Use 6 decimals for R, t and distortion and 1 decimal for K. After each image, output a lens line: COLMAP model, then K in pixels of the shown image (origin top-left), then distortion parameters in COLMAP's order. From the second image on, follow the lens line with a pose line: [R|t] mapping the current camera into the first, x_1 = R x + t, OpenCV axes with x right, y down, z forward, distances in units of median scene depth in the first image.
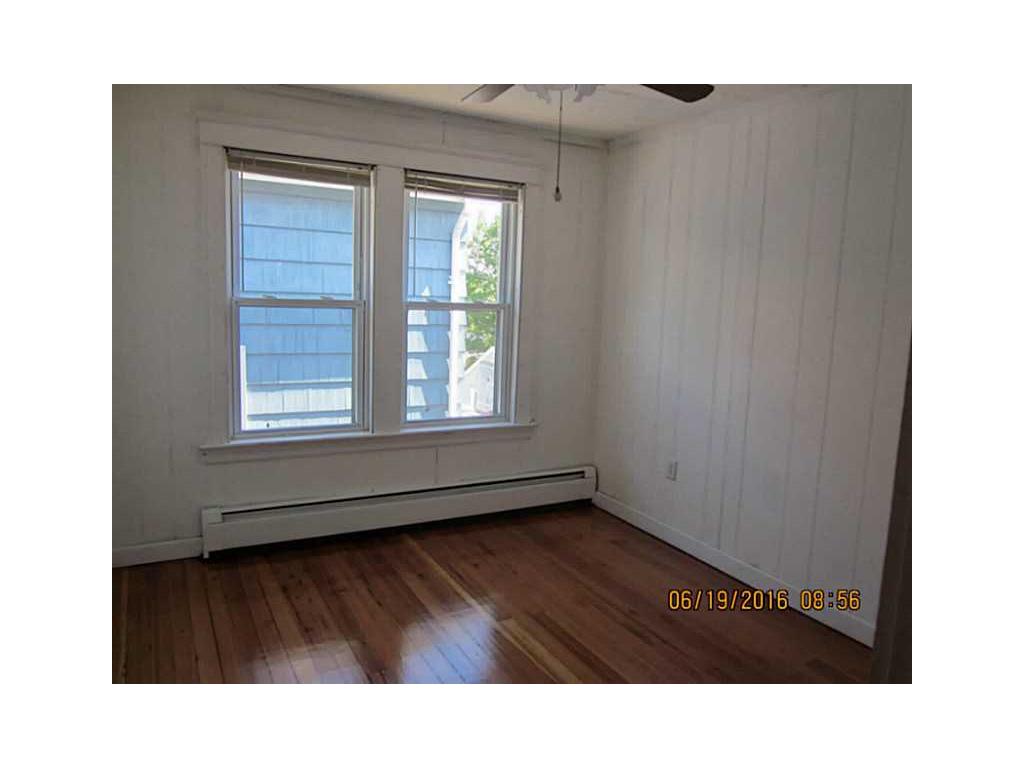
lens RADIAL K [[671.6, 0, 512.0], [0, 671.6, 384.0], [0, 0, 1]] dist [0.002867, 0.000712]
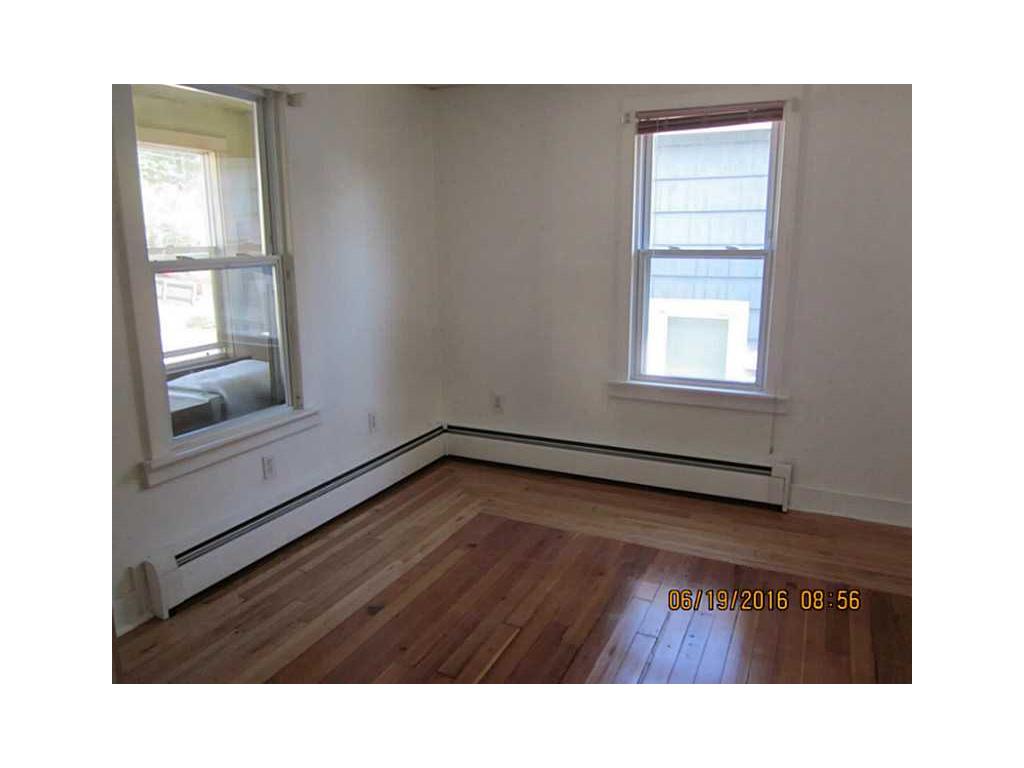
lens RADIAL K [[671.6, 0, 512.0], [0, 671.6, 384.0], [0, 0, 1]] dist [0.002867, 0.000712]
pose [[0.588562, 0.143095, -0.795688, 0.339037], [-0.089606, 0.989693, 0.111703, -0.015940], [0.803471, 0.005554, 0.595318, 0.190114]]
